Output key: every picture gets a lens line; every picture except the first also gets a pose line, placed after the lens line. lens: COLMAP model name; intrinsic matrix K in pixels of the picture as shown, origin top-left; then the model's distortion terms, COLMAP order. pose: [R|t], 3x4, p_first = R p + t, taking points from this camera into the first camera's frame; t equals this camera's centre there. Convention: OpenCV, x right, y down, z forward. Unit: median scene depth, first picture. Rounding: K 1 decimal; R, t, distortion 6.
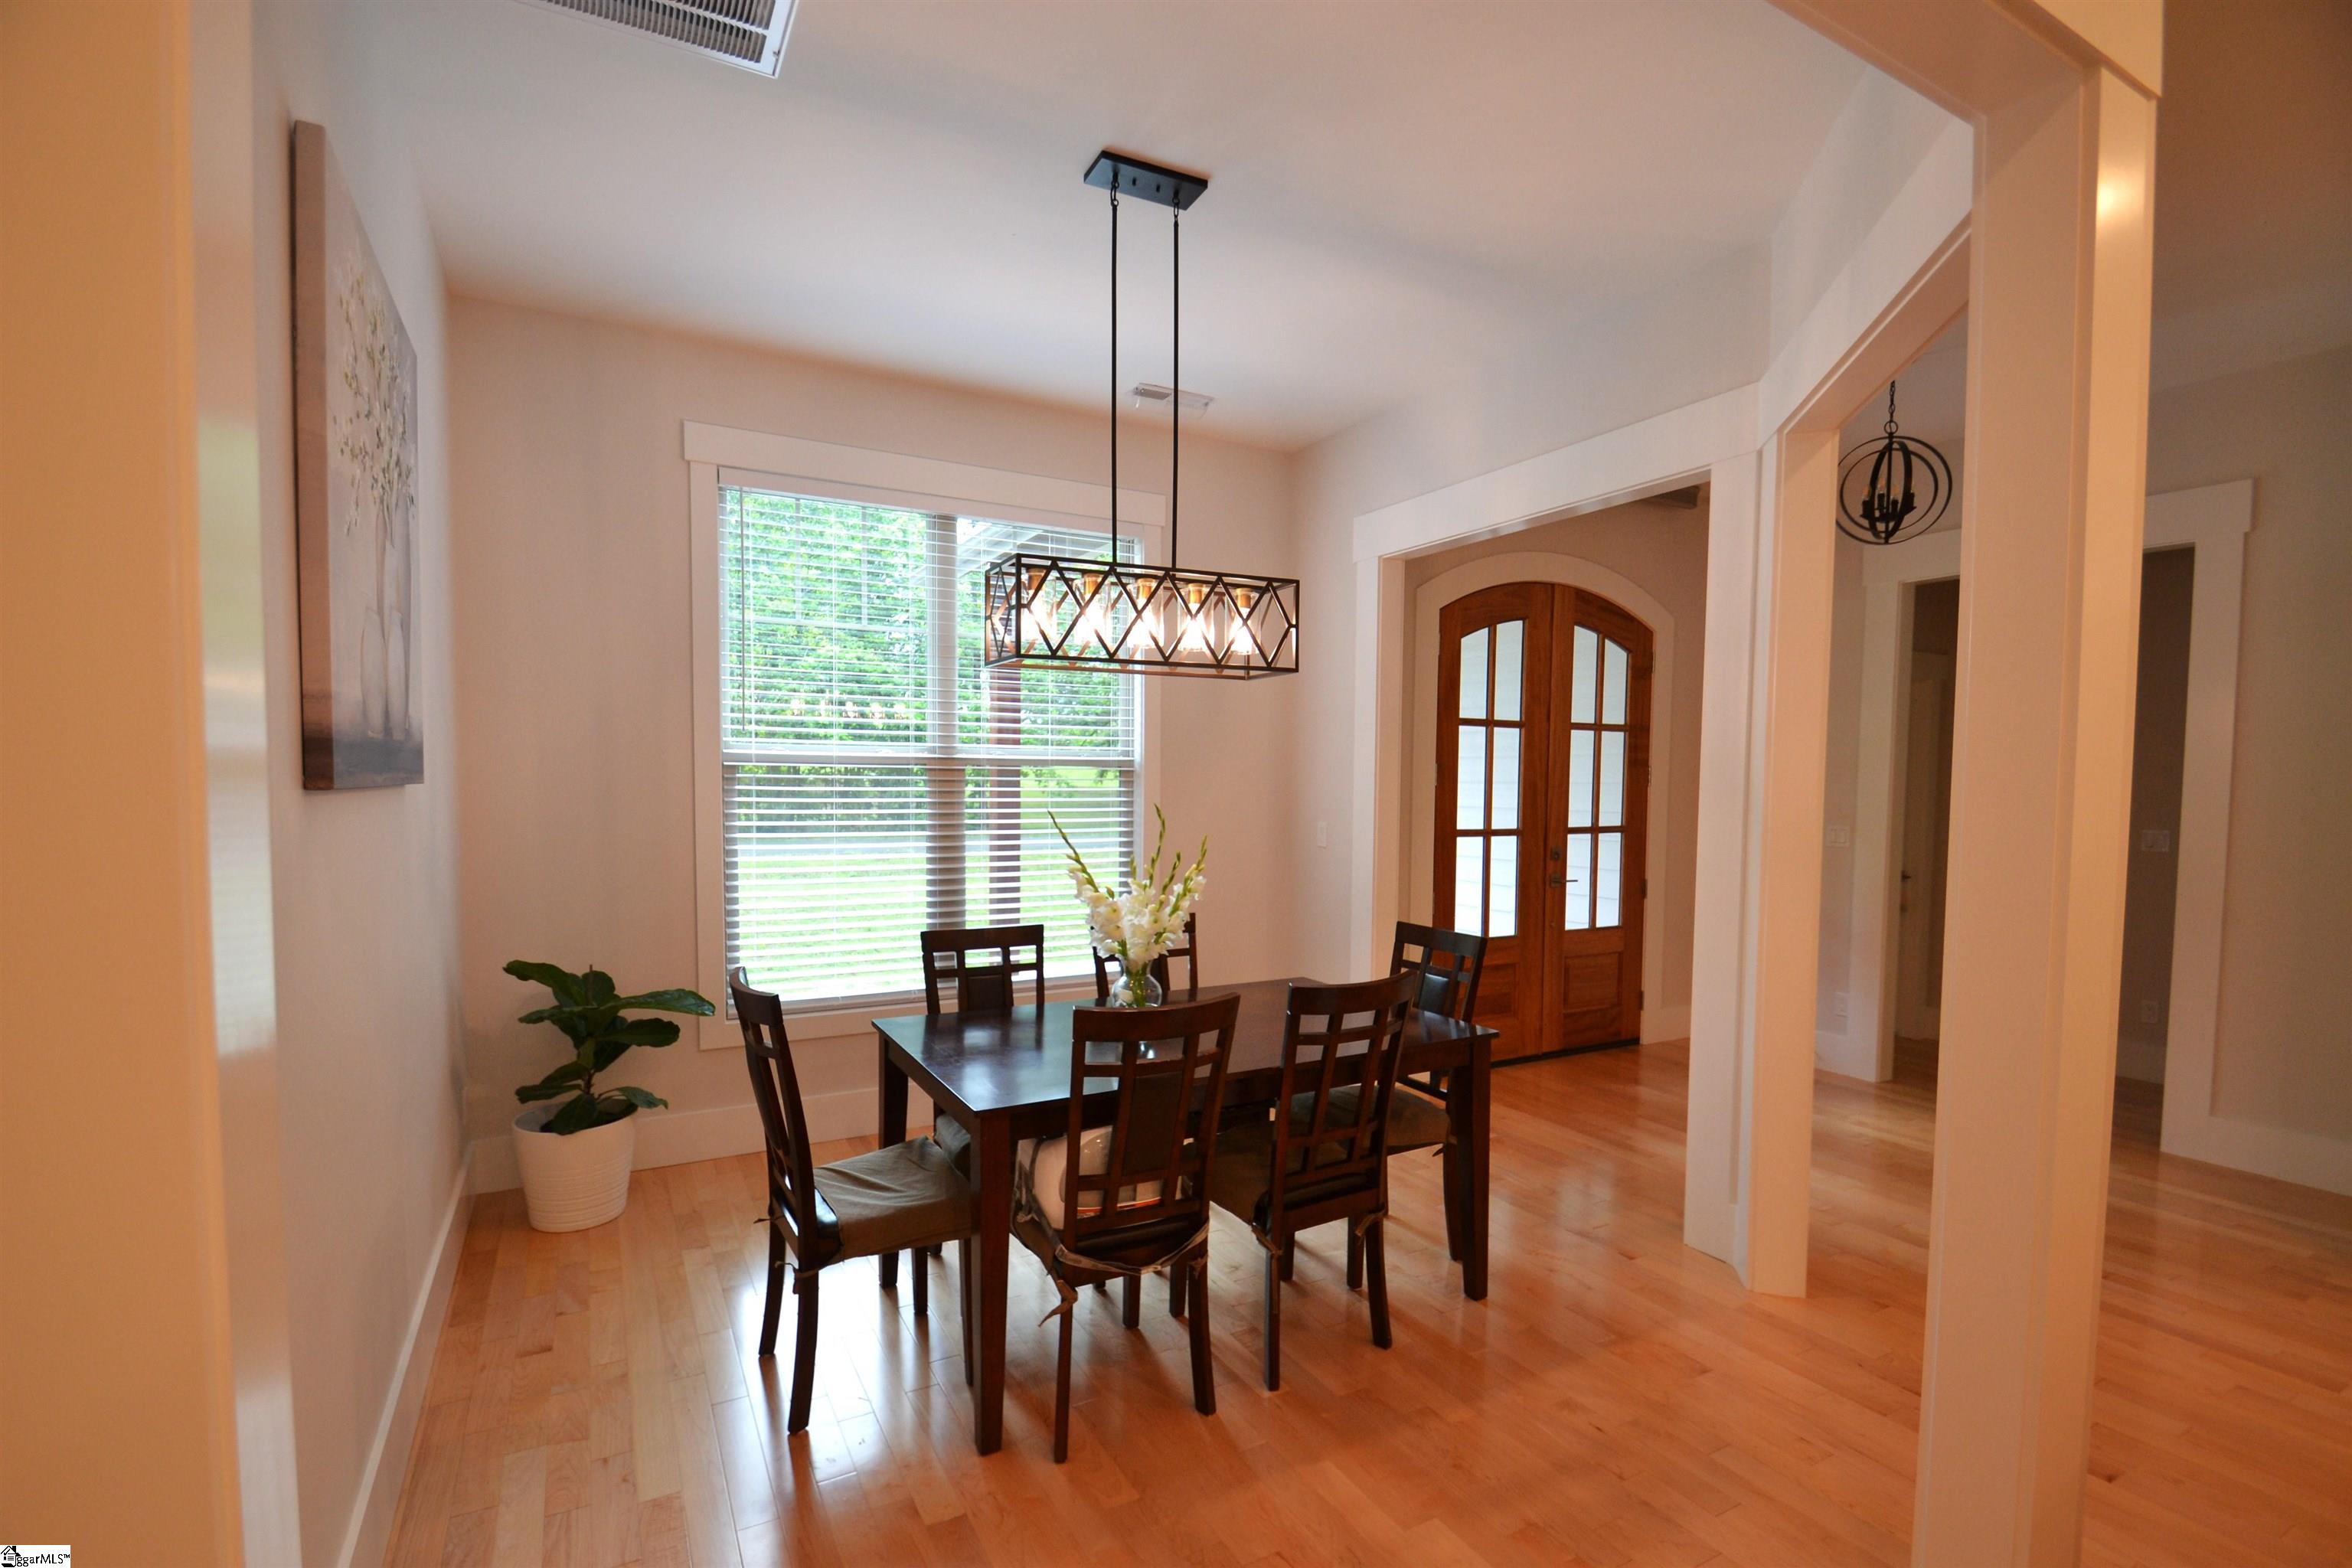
lens RADIAL K [[1057.4, 0, 1134.2], [0, 1057.4, 832.3], [0, 0, 1]] dist [0.007168, -0.008715]
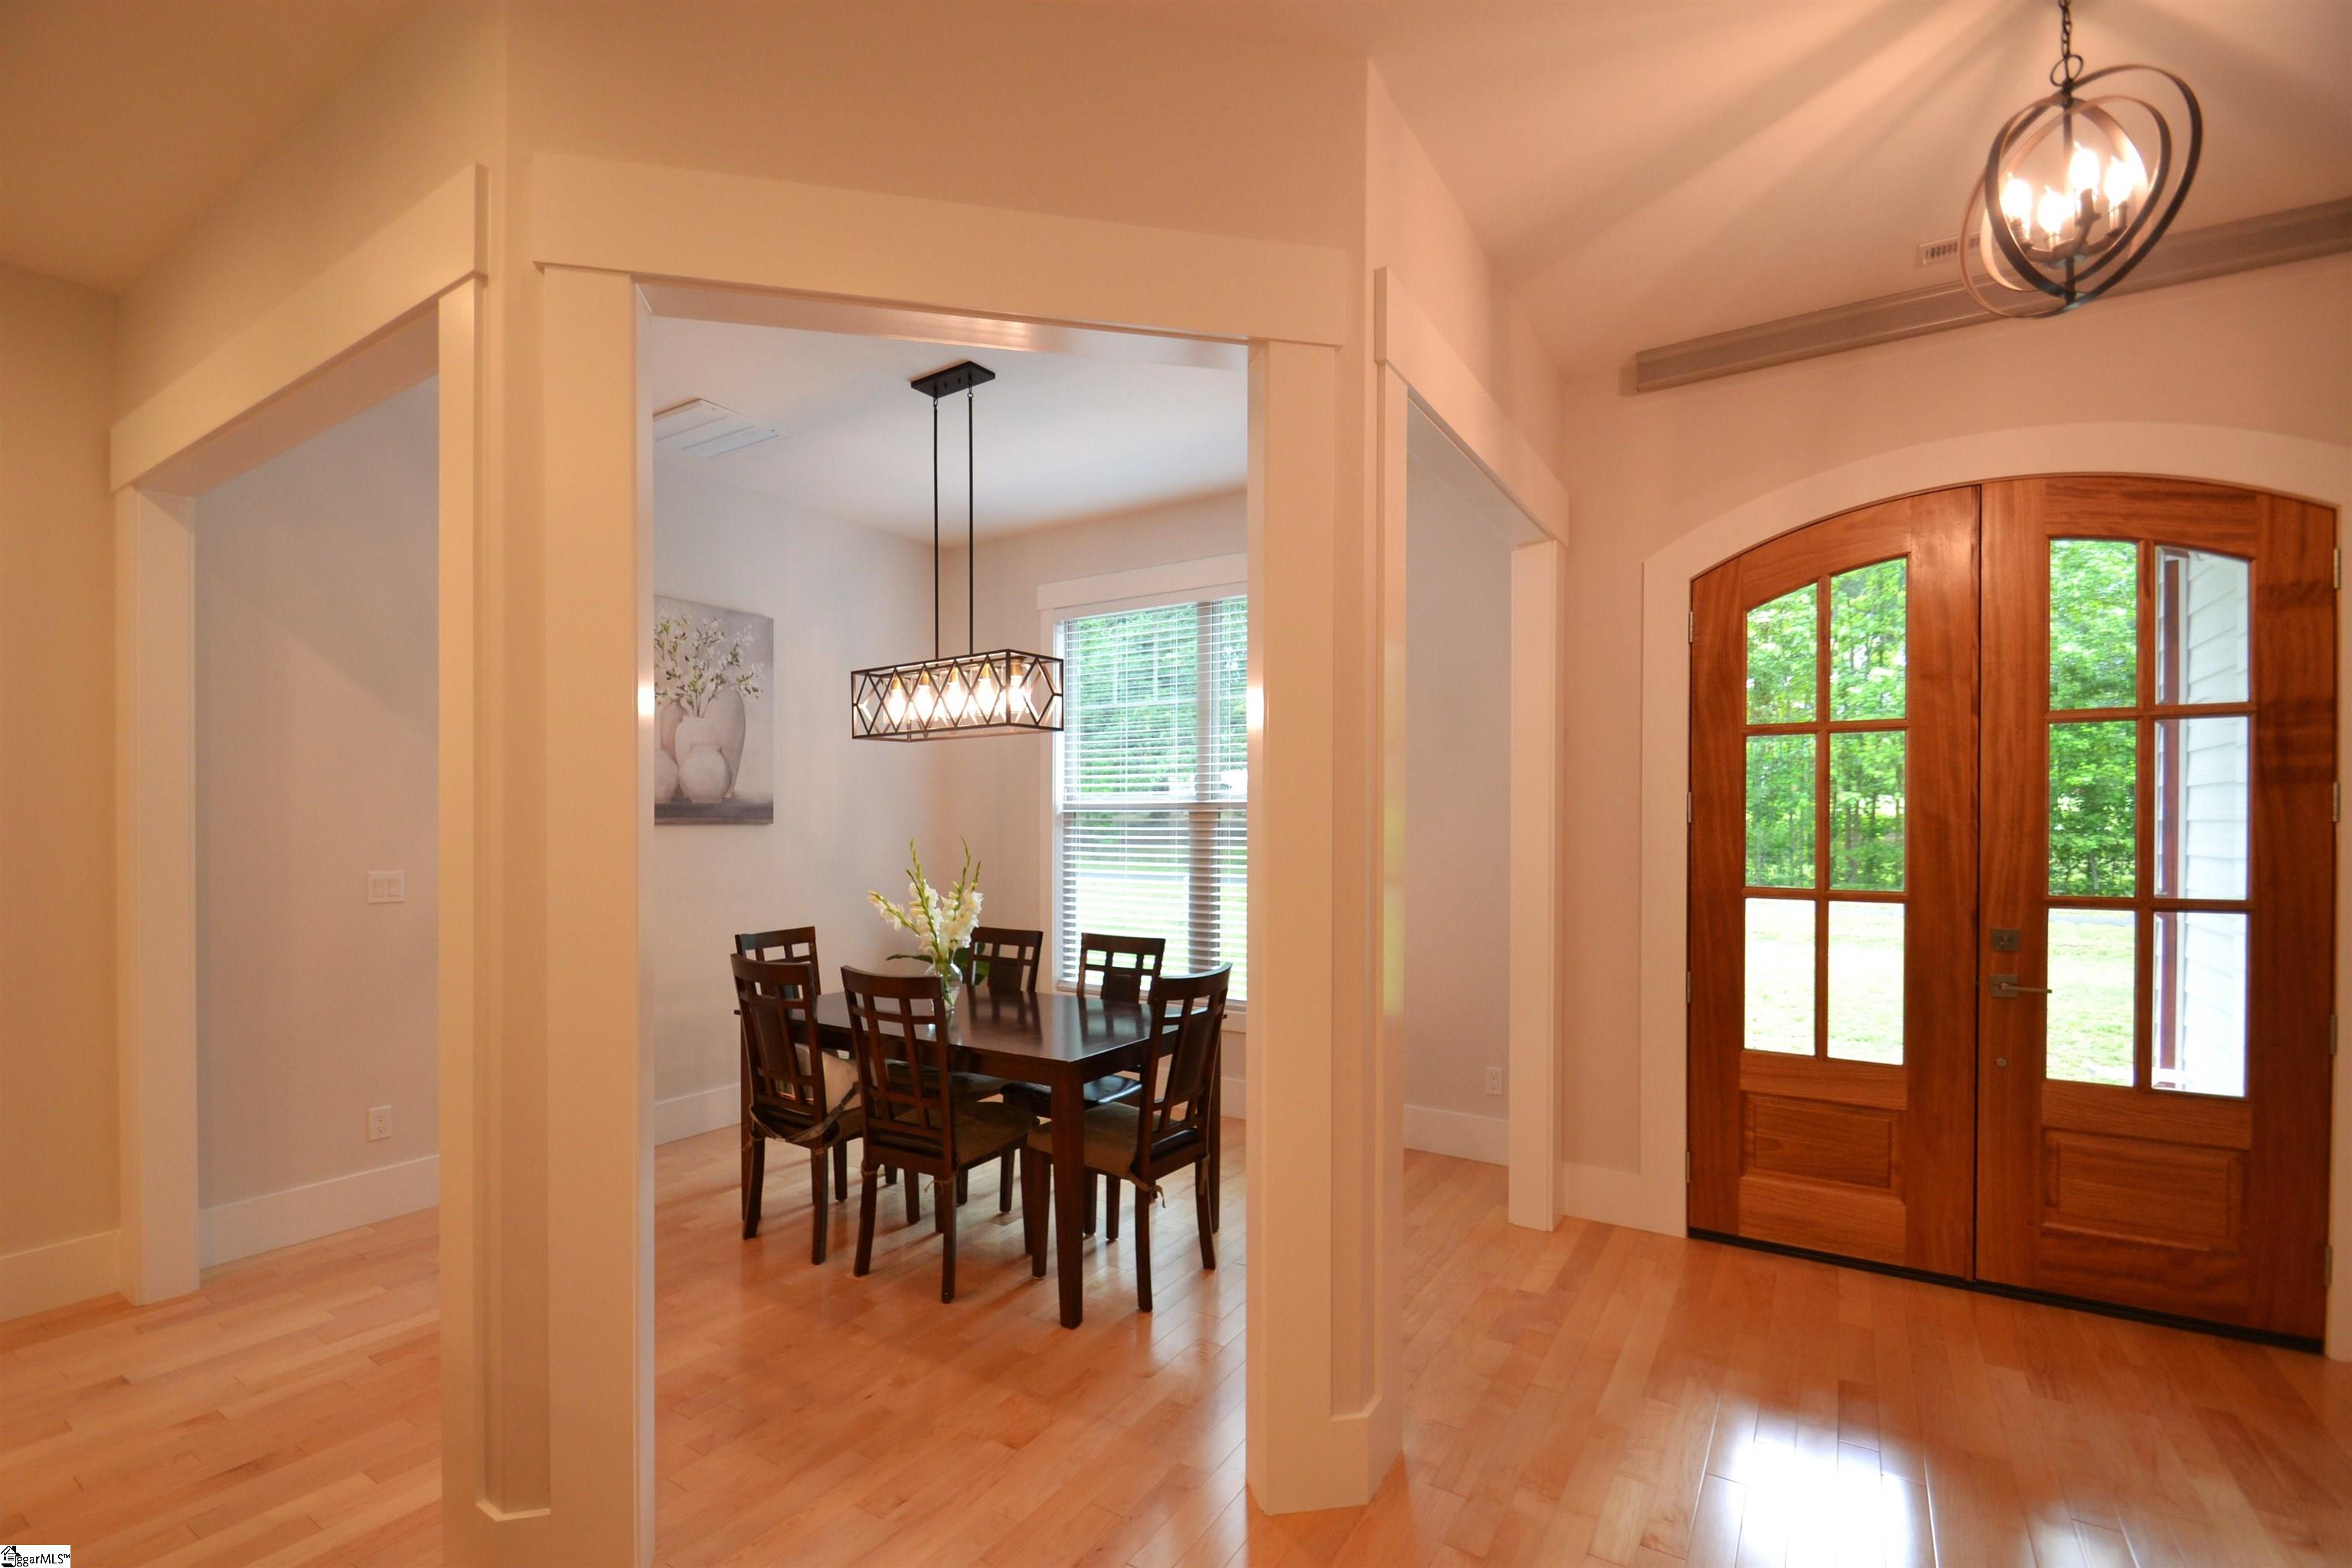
lens RADIAL K [[1057.4, 0, 1150.7], [0, 1057.4, 832.1], [0, 0, 1]] dist [0.007168, -0.008715]
pose [[0.479555, -0.001288, -0.877511, 0.682801], [-0.042051, 0.998816, -0.024447, -0.005174], [0.876504, 0.048624, 0.478933, 0.308176]]
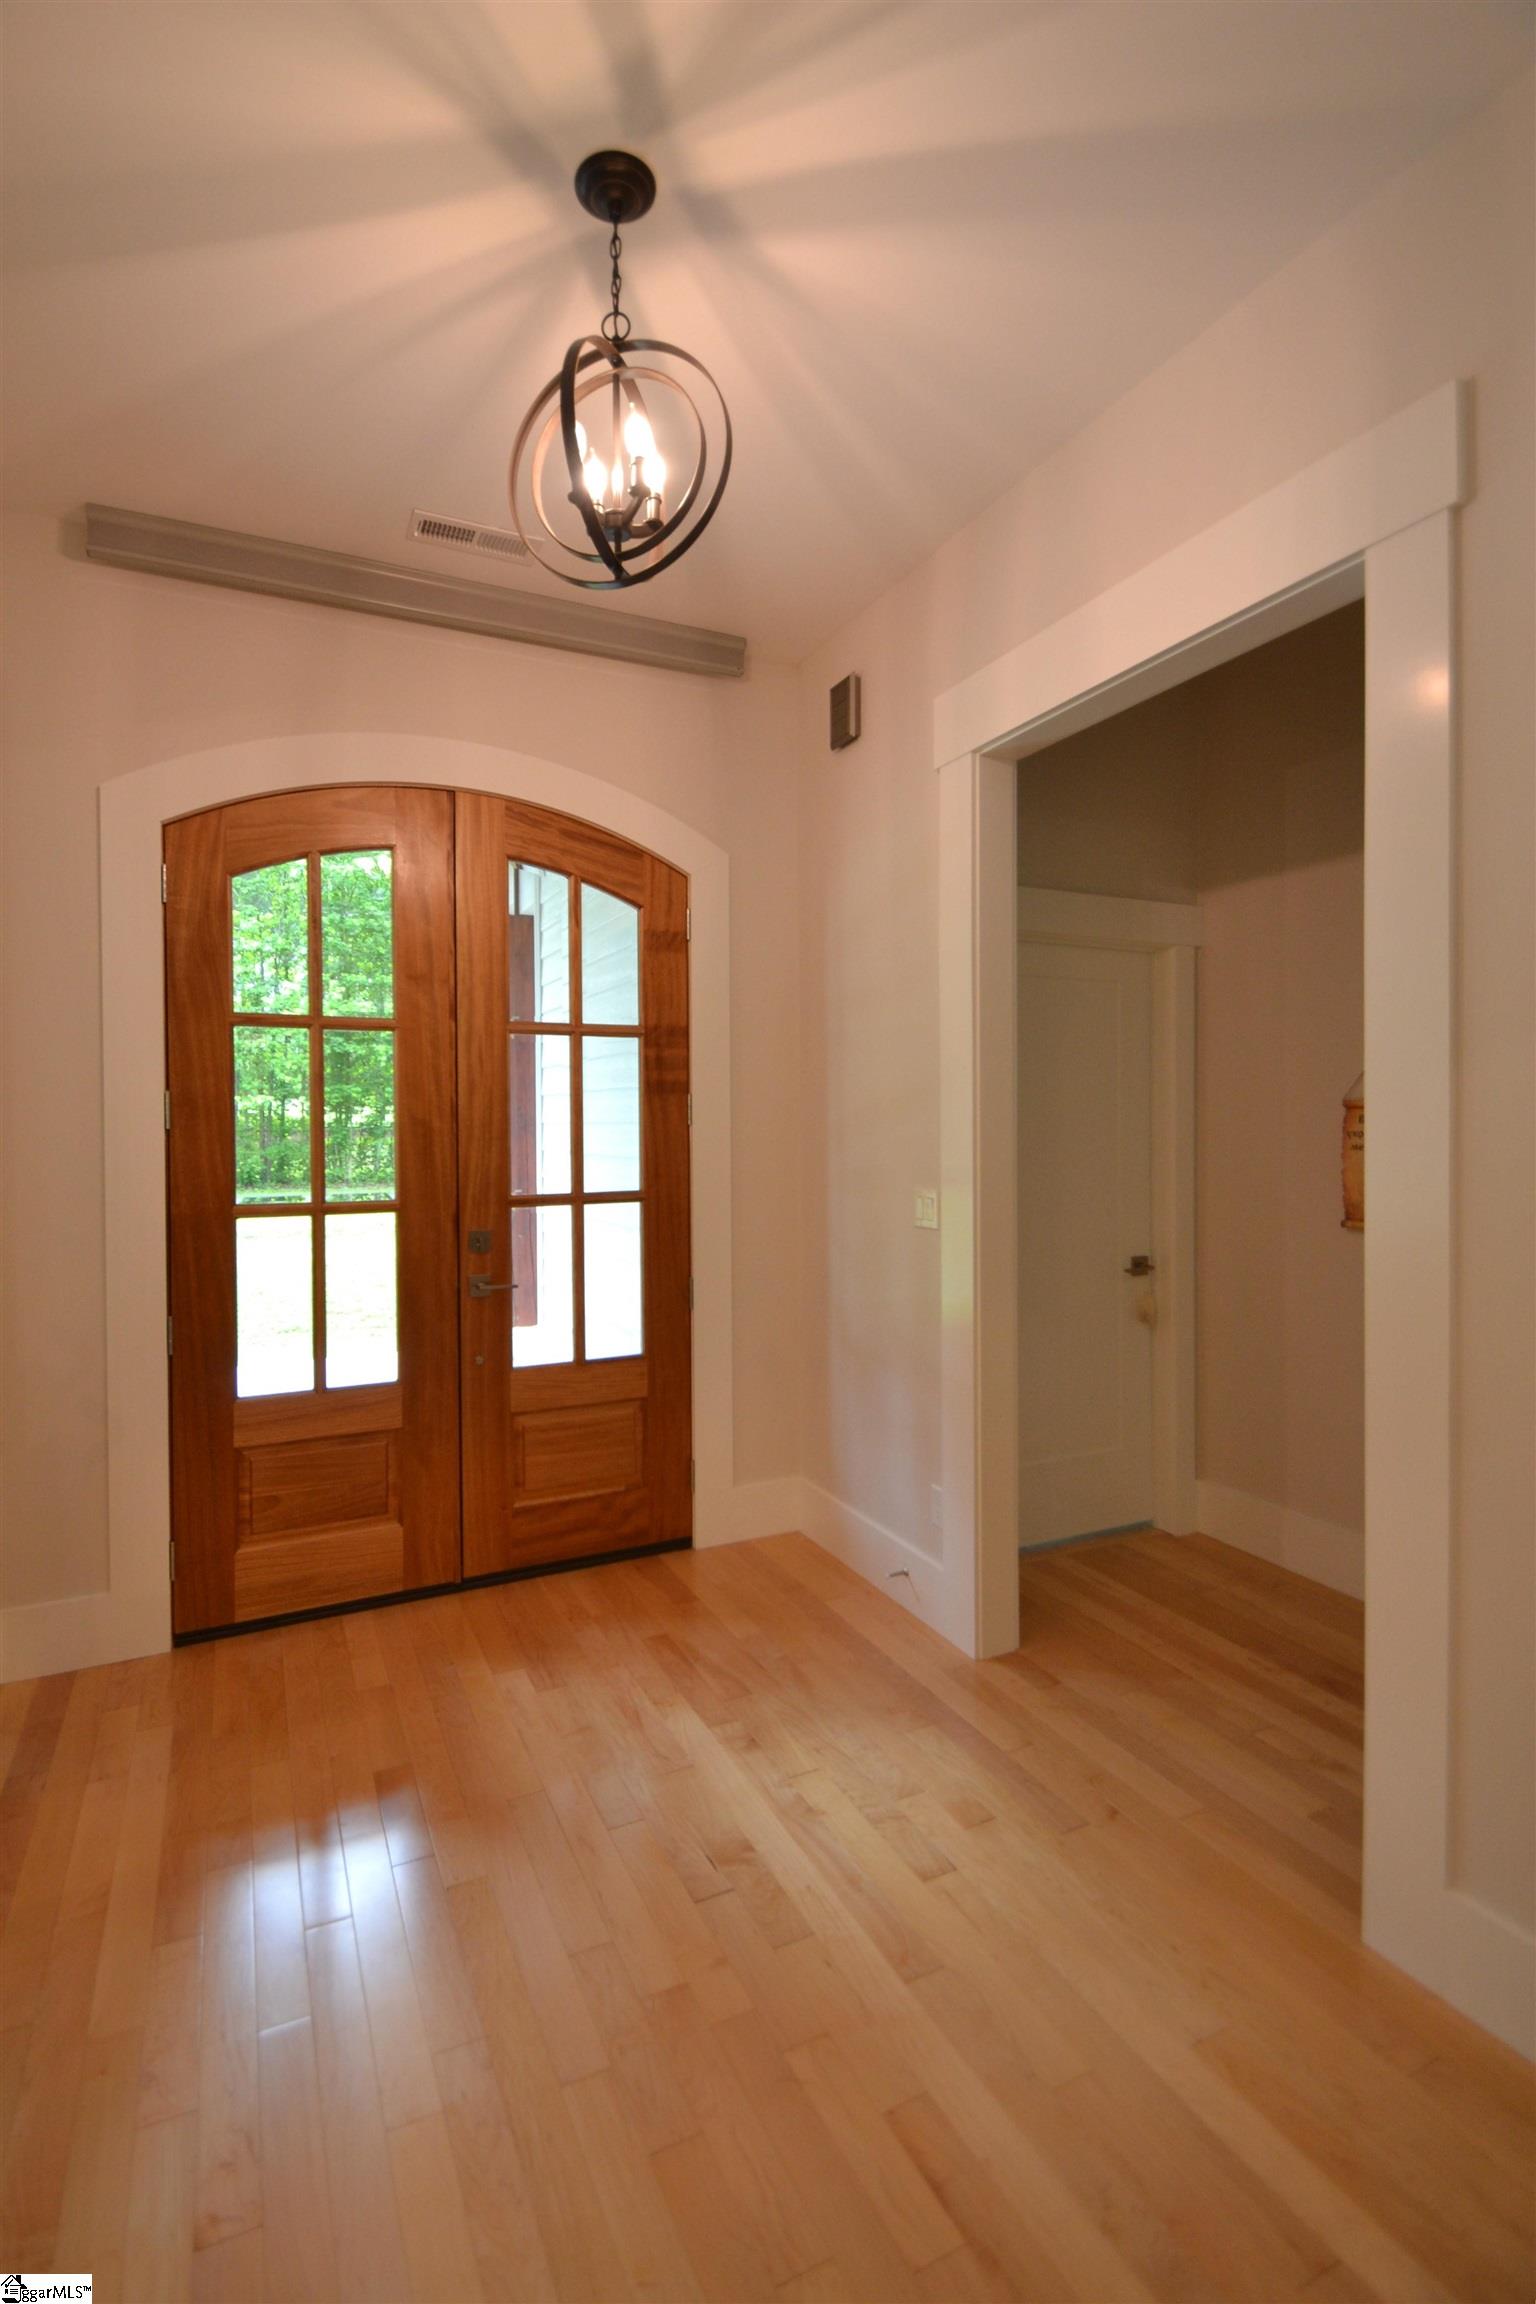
lens RADIAL K [[1035.9, 0, 727.3], [0, 1035.9, 1135.5], [0, 0, 1]] dist [0.007168, -0.008715]
pose [[0.998451, -0.013989, -0.053860, 0.568663], [0.011924, 0.999189, -0.038472, -0.015313], [0.054354, 0.037770, 0.997807, 0.421584]]
